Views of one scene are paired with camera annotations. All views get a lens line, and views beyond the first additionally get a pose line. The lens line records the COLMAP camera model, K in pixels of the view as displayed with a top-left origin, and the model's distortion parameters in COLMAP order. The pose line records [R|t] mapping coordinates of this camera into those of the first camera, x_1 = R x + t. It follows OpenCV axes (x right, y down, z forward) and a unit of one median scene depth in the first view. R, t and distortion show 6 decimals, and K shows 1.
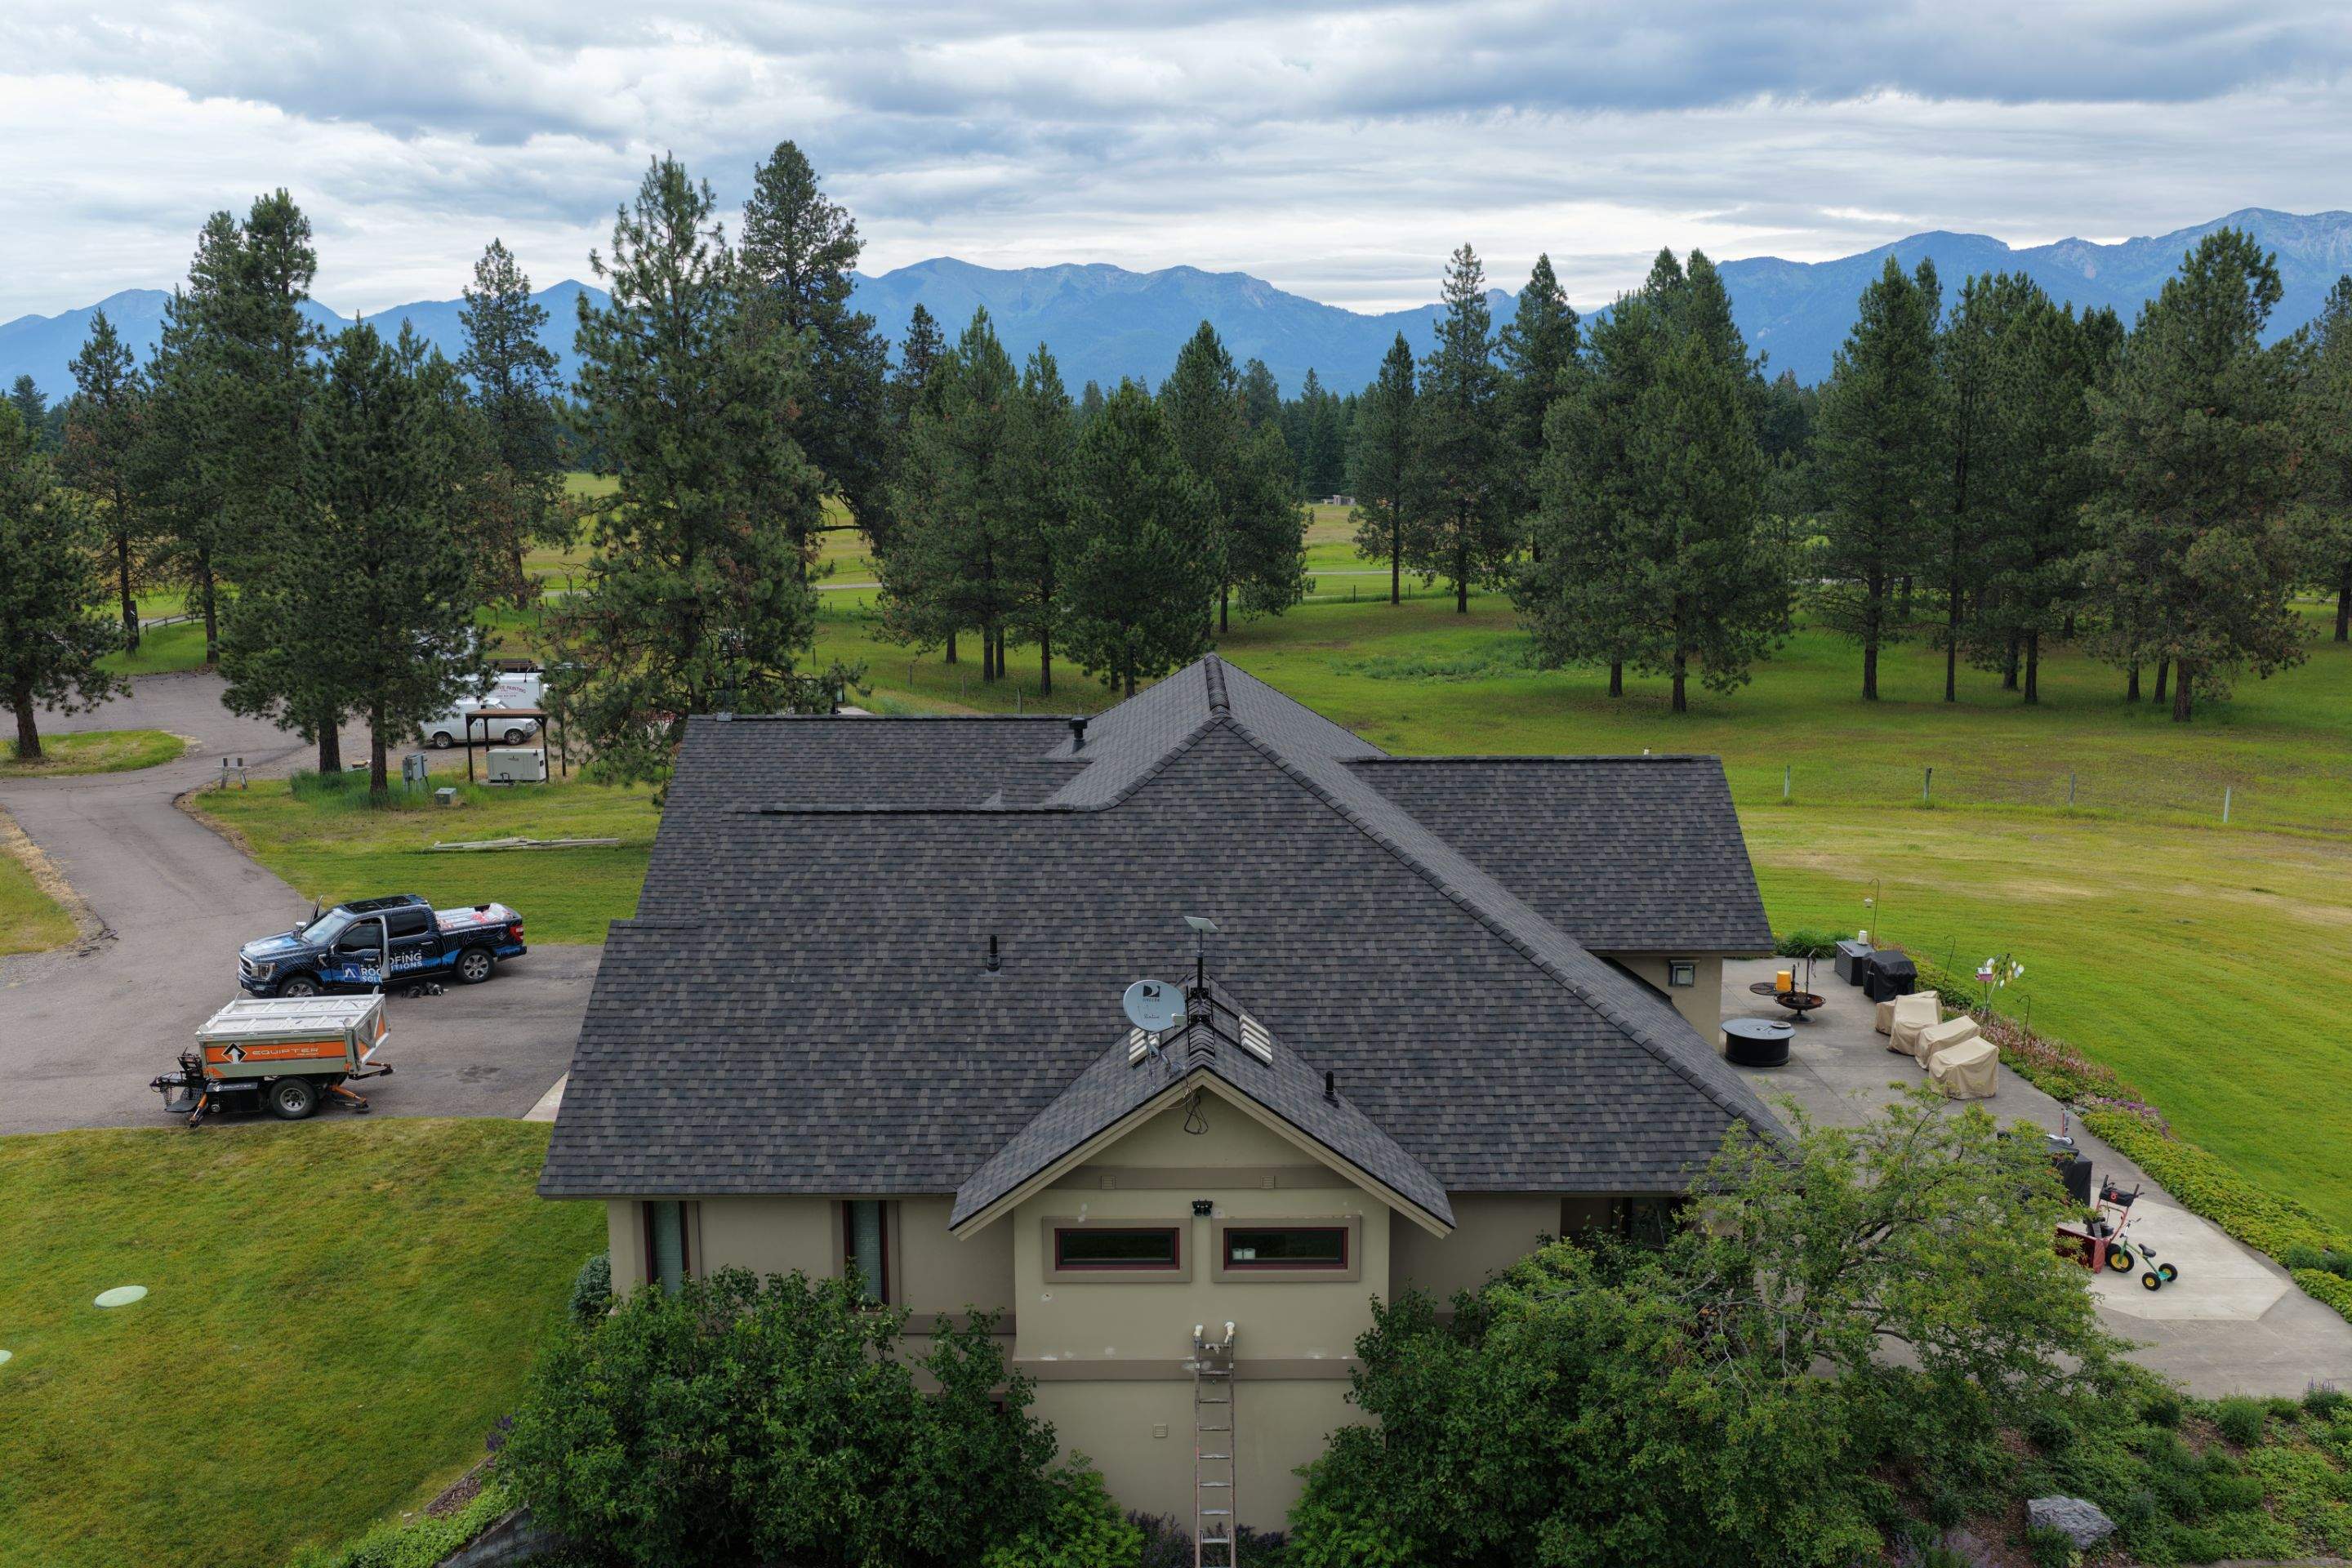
lens RADIAL K [[1945.4, 0, 1187.9], [0, 1945.4, 829.3], [0, 0, 1]] dist [-0.017137, 0.040906]
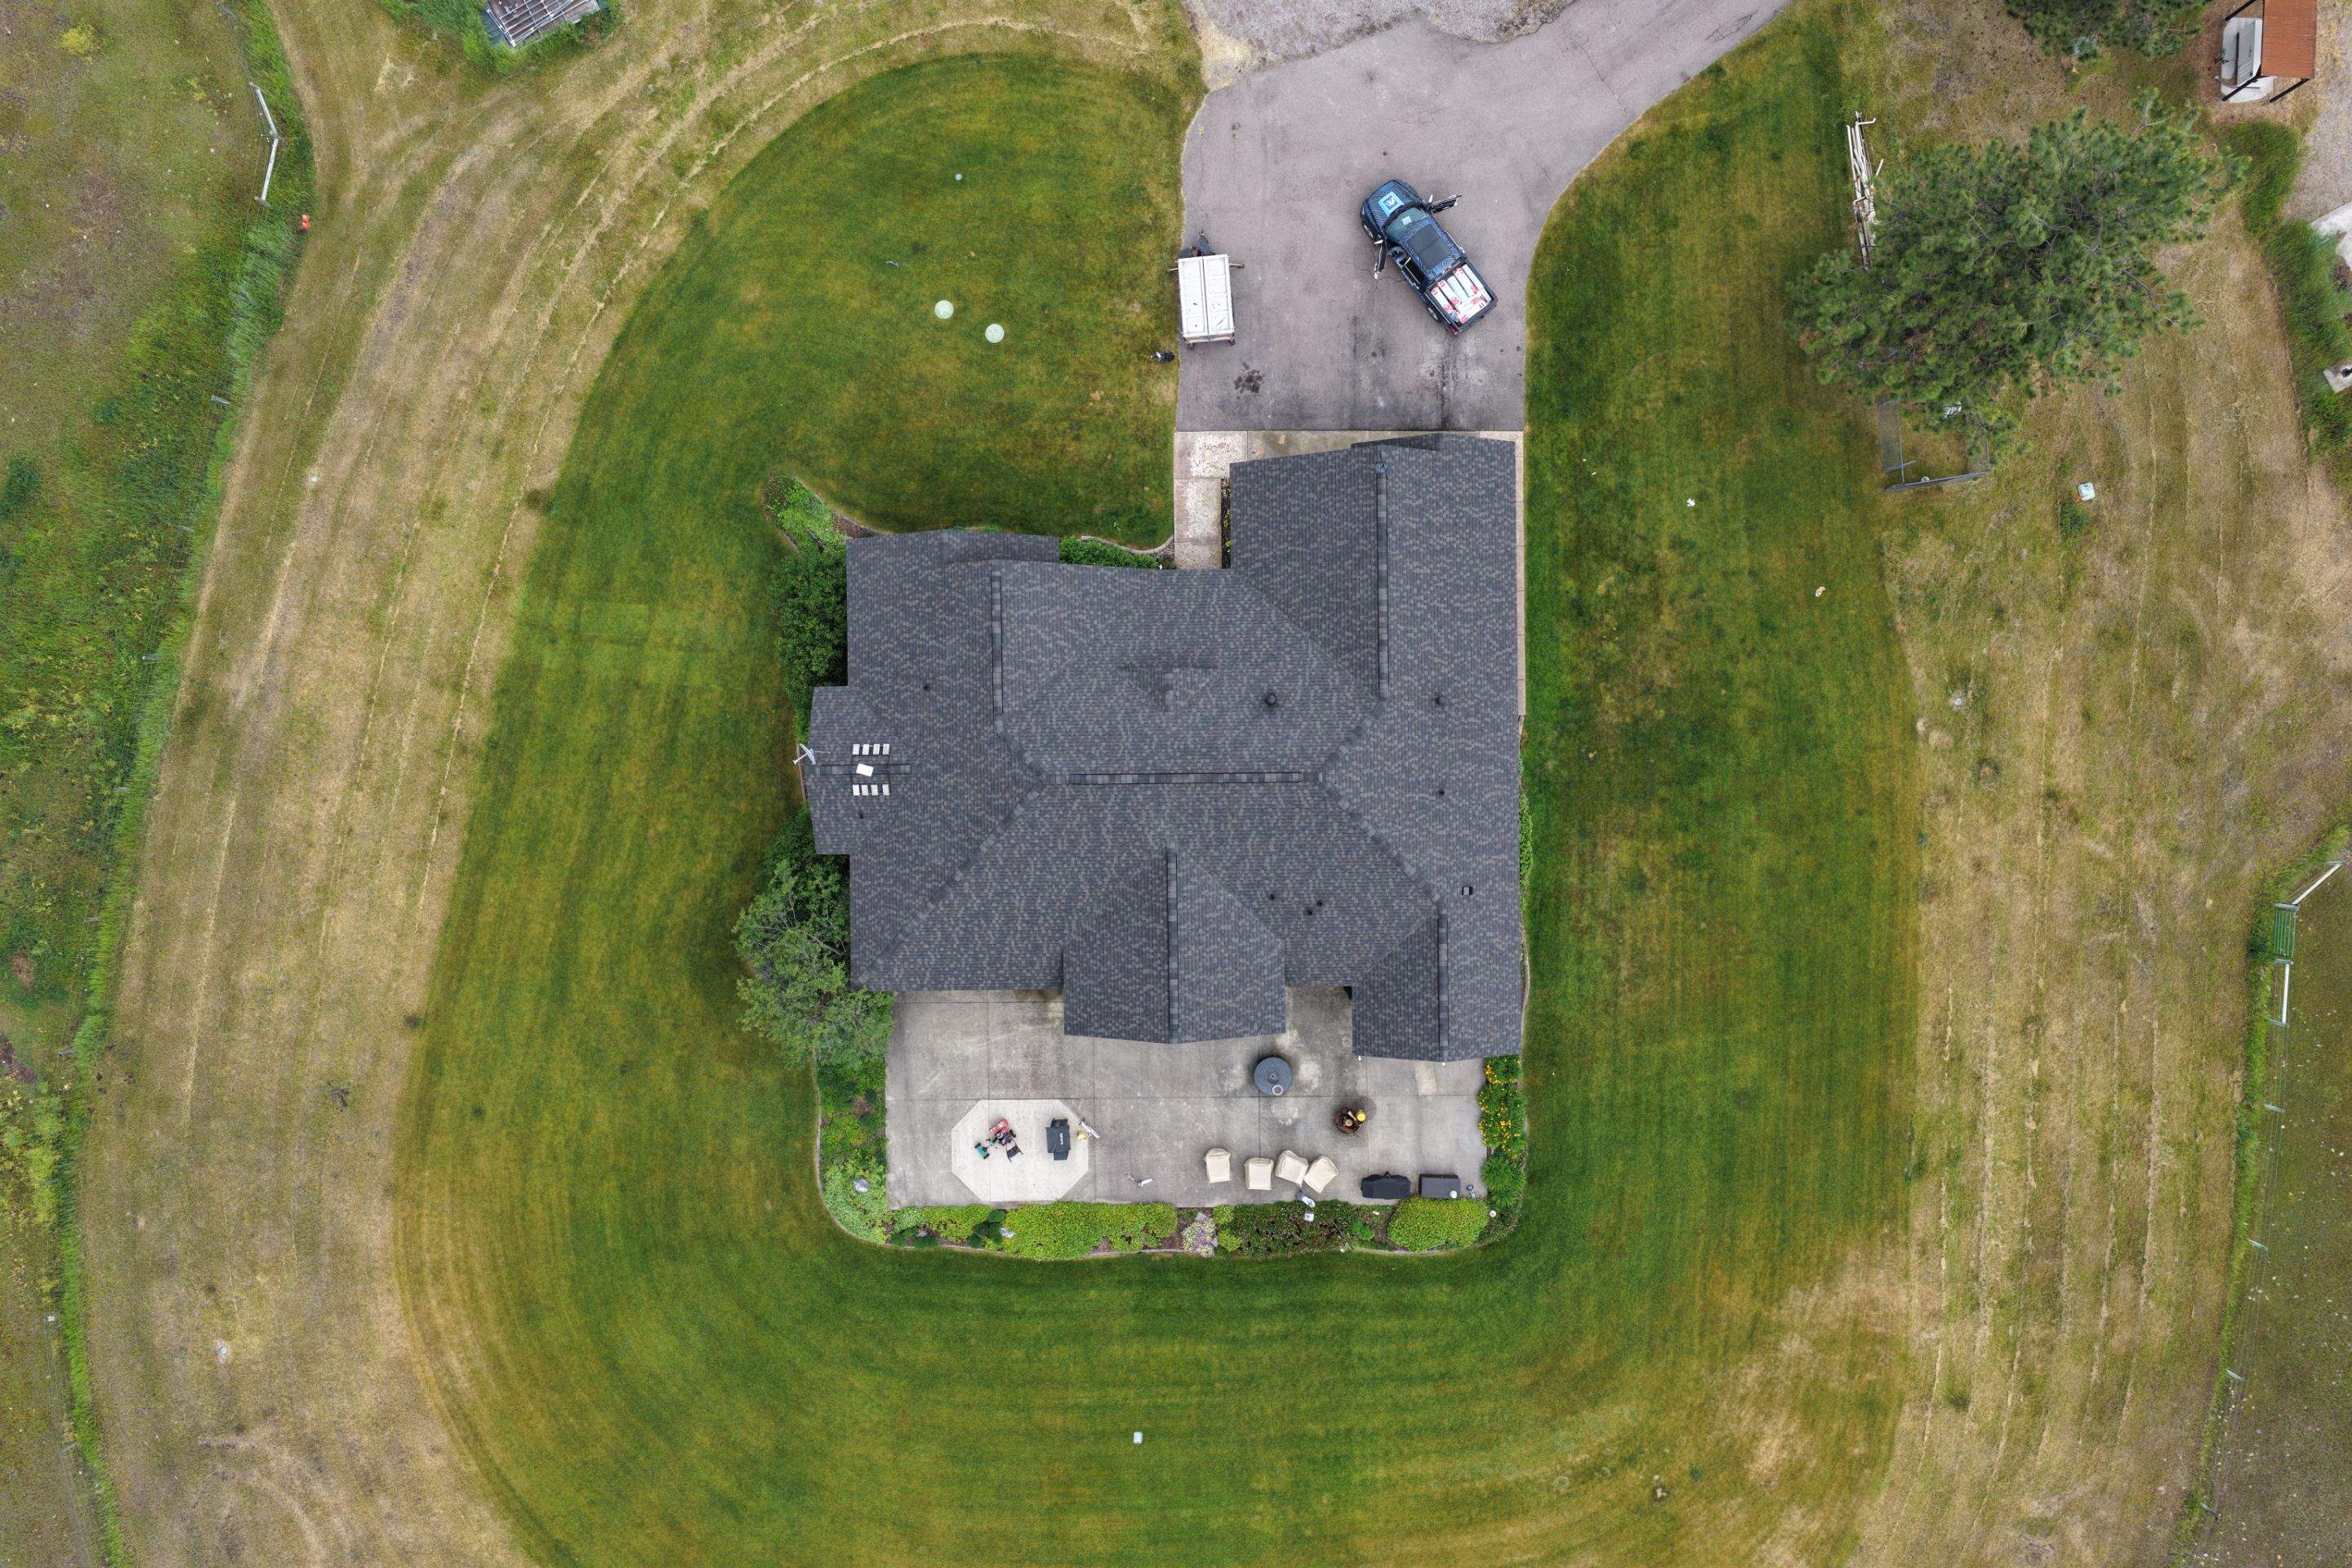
lens RADIAL K [[1945.4, 0, 1168.8], [0, 1945.4, 792.0], [0, 0, 1]] dist [-0.017137, 0.040906]
pose [[0.004621, 0.999943, 0.009671, 0.008578], [-0.180962, -0.008675, 0.983452, -1.737056], [0.983479, -0.006295, 0.180912, 0.597615]]
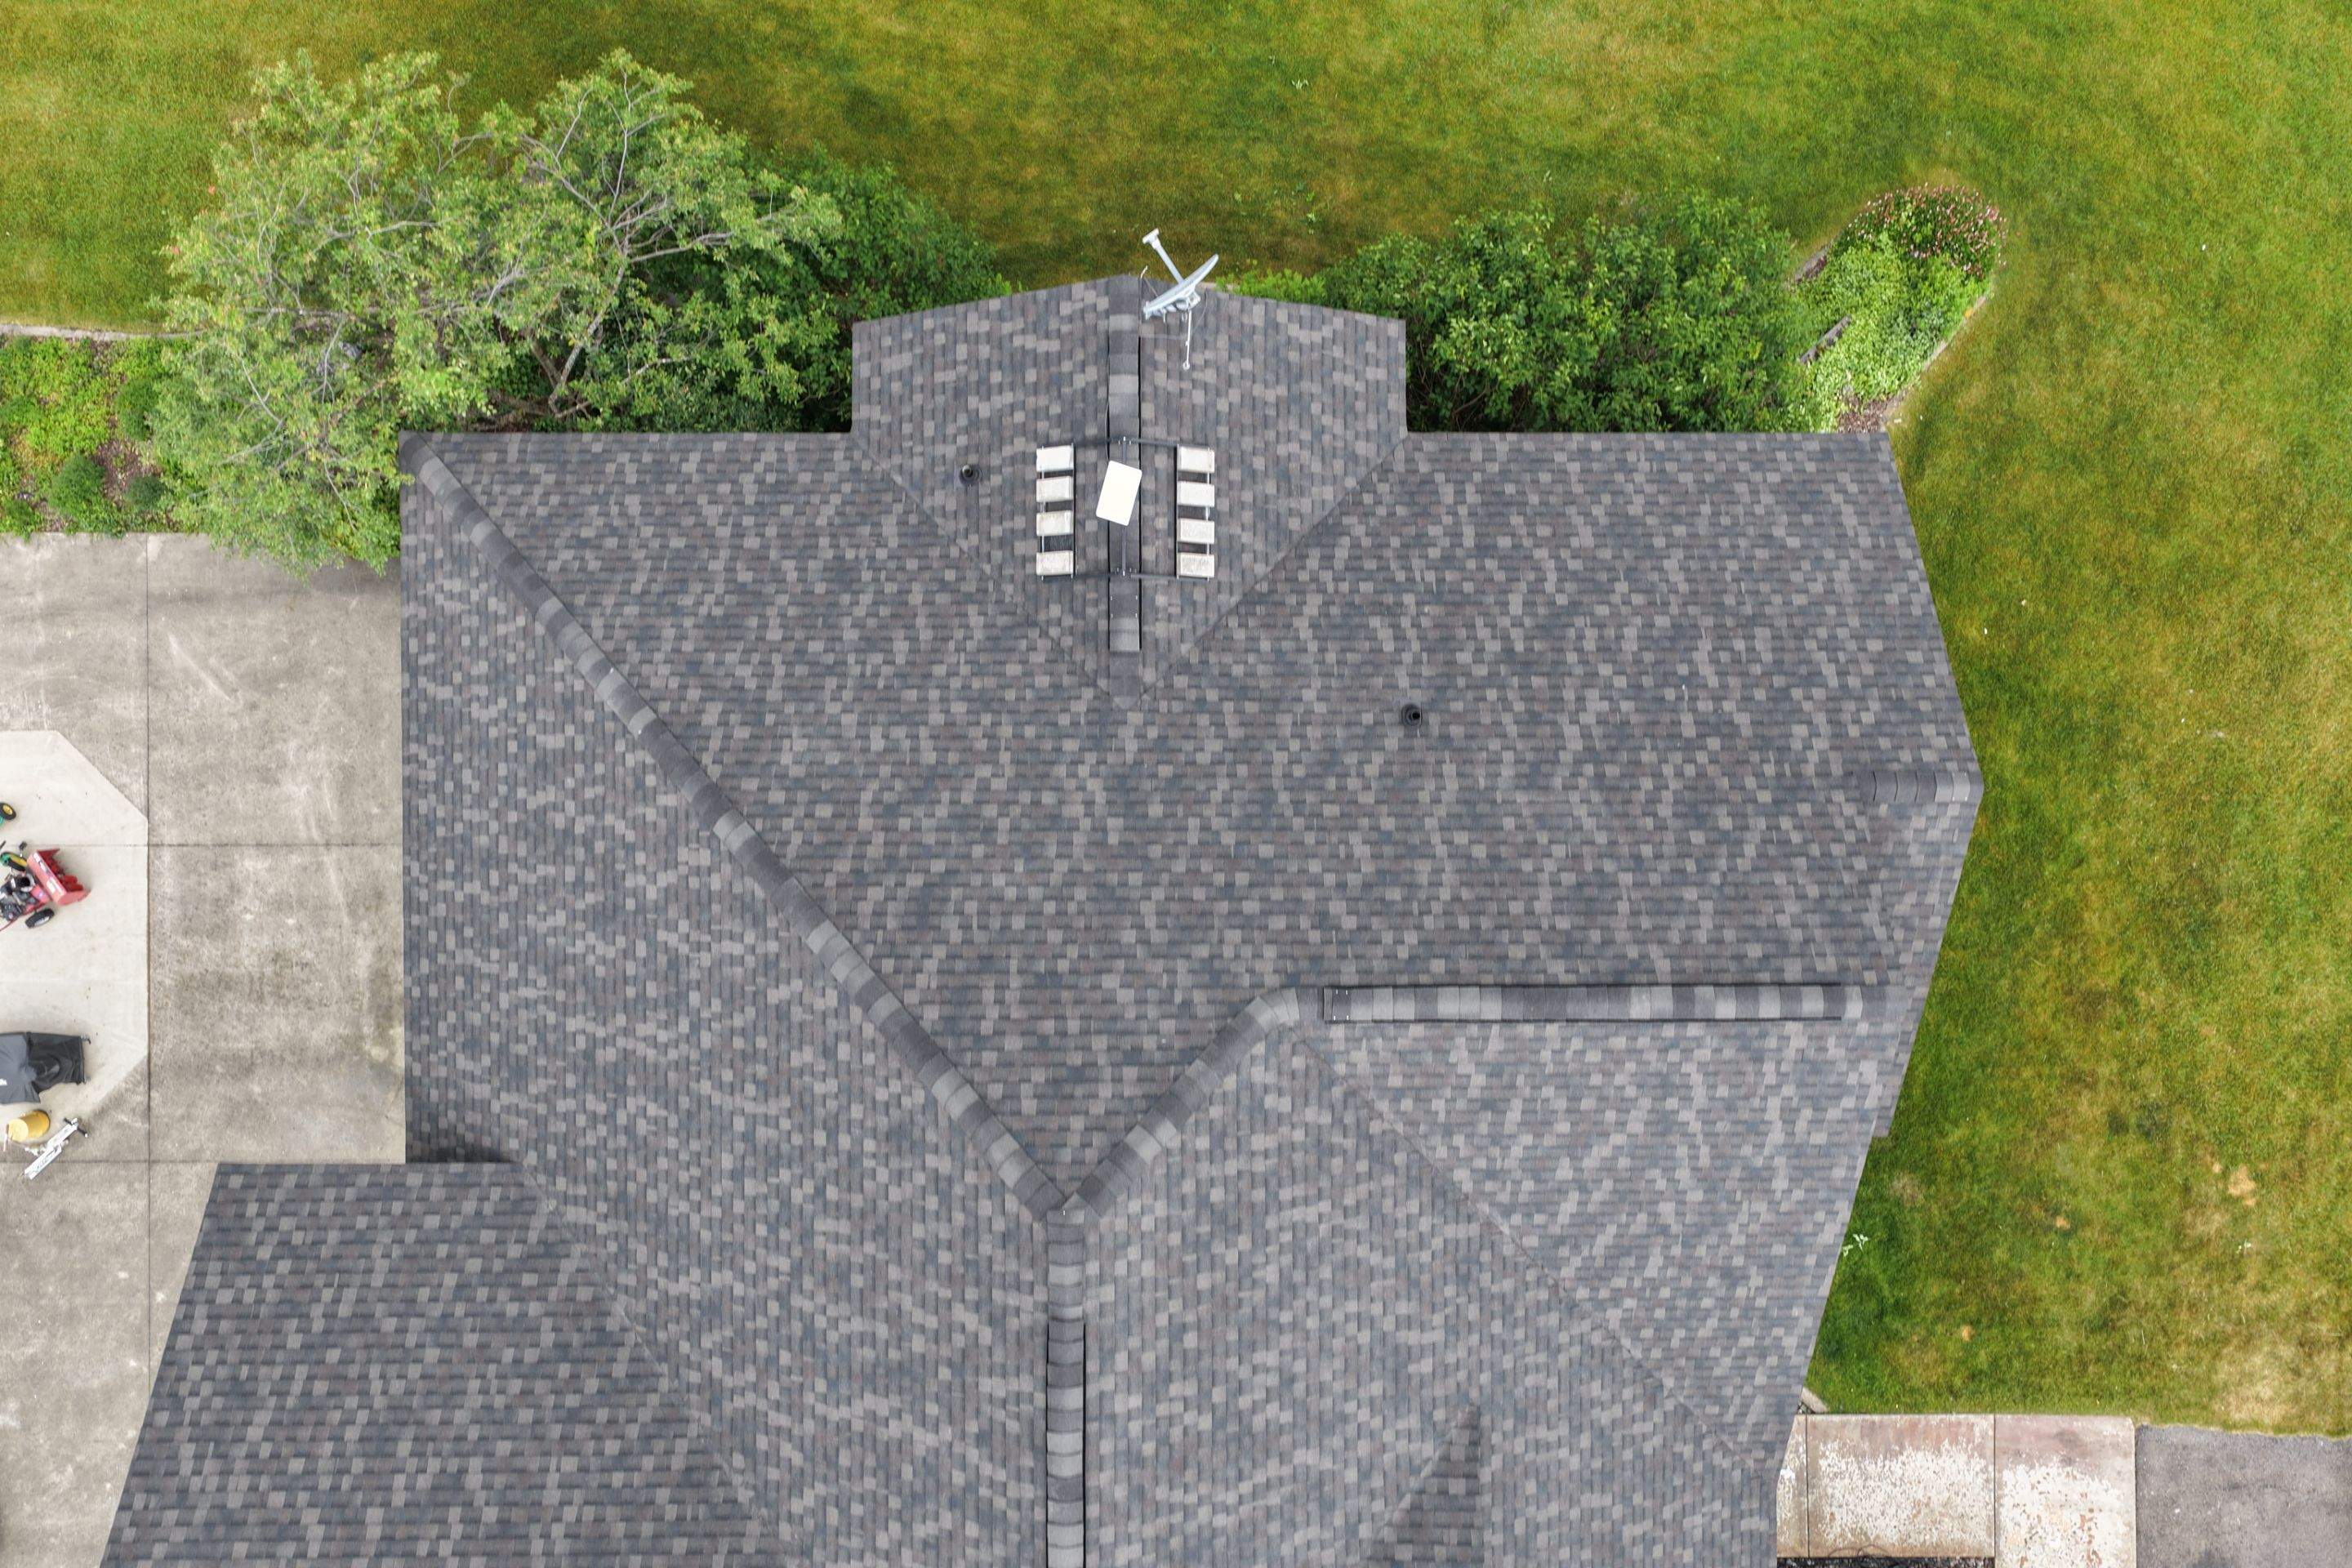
lens RADIAL K [[1945.4, 0, 1176.1], [0, 1945.4, 784.2], [0, 0, 1]] dist [-0.017137, 0.040906]
pose [[-0.999984, -0.005148, 0.002280, -0.010779], [0.003254, -0.198102, 0.980176, -0.445146], [-0.004594, 0.980168, 0.198116, 0.620291]]
